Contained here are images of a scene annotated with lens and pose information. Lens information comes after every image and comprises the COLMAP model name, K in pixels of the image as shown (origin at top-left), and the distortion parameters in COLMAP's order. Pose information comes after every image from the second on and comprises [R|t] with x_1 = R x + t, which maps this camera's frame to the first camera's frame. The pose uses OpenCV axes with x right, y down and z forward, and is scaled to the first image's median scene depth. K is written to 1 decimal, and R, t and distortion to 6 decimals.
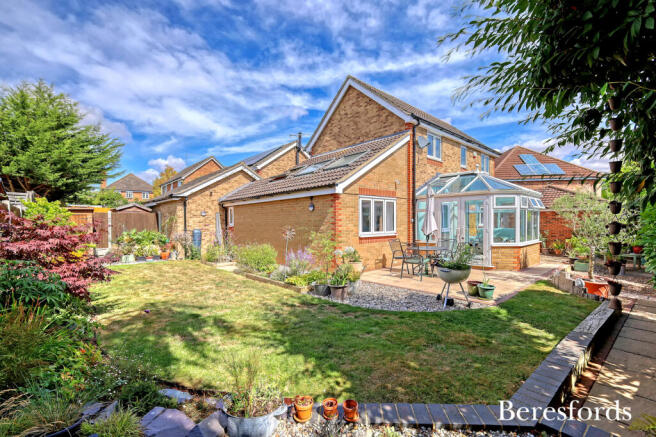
lens RADIAL K [[284.1, 0, 327.9], [0, 284.1, 224.1], [0, 0, 1]] dist [0.002413, 0.000108]
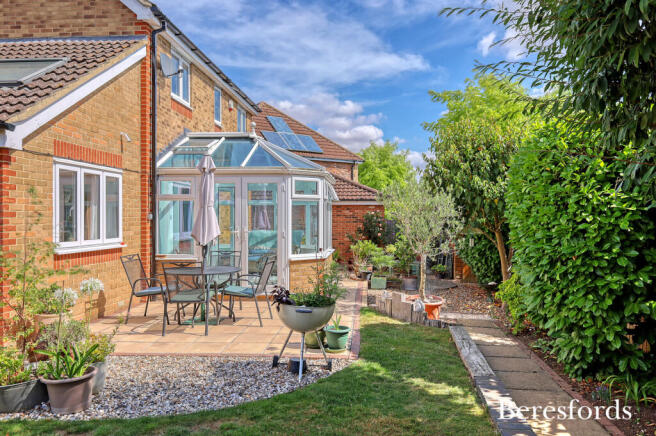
lens RADIAL K [[524.0, 0, 327.7], [0, 524.0, 214.5], [0, 0, 1]] dist [0.000725, -0.000208]
pose [[0.726162, 0.012980, 0.687401, -0.133699], [-0.002433, 0.999864, -0.016310, -0.002144], [-0.687519, 0.010172, 0.726095, 0.128999]]
